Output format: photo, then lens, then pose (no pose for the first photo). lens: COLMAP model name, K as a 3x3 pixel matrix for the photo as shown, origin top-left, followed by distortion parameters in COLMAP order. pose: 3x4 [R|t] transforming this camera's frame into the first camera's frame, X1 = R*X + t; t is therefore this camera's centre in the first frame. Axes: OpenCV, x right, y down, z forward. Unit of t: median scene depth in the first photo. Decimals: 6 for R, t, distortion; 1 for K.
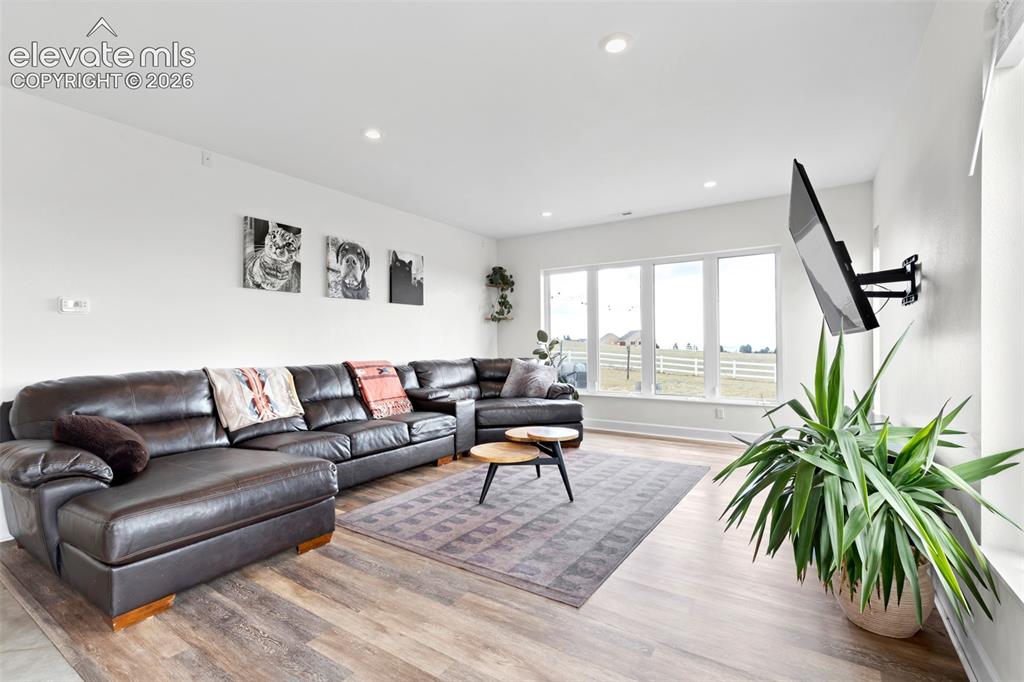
lens RADIAL K [[465.3, 0, 512.0], [0, 465.3, 341.0], [0, 0, 1]] dist [0.001144, 0.000494]
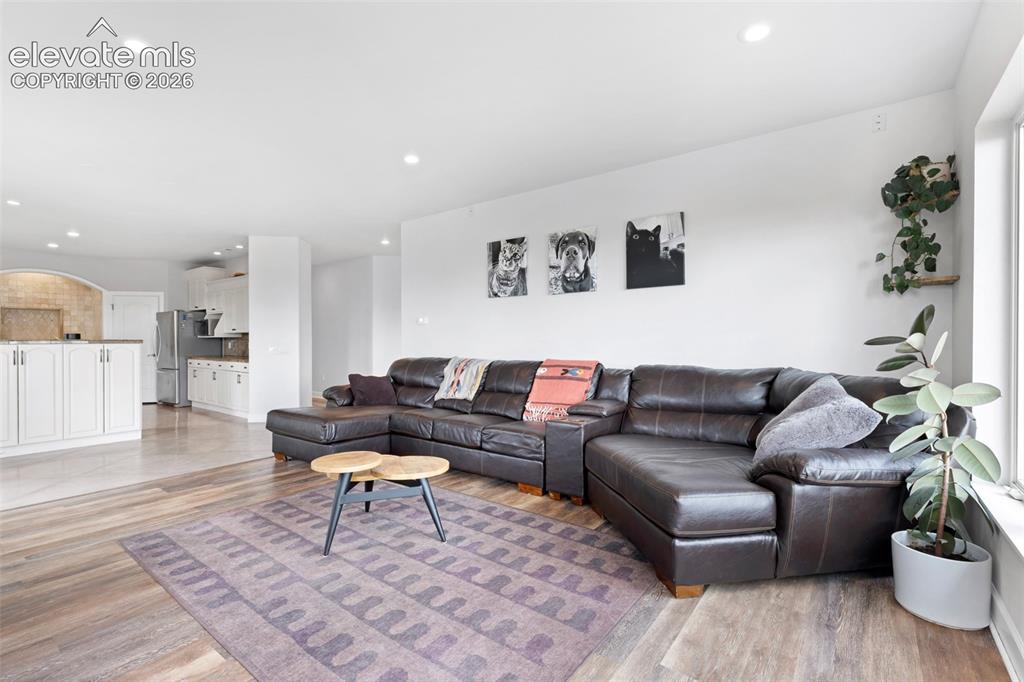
lens RADIAL K [[465.3, 0, 512.0], [0, 465.3, 341.0], [0, 0, 1]] dist [0.001144, 0.000494]
pose [[-0.063214, 0.007310, -0.997973, 0.664394], [0.010271, 0.999925, 0.006673, -0.001604], [0.997947, -0.009828, -0.063284, 1.050486]]
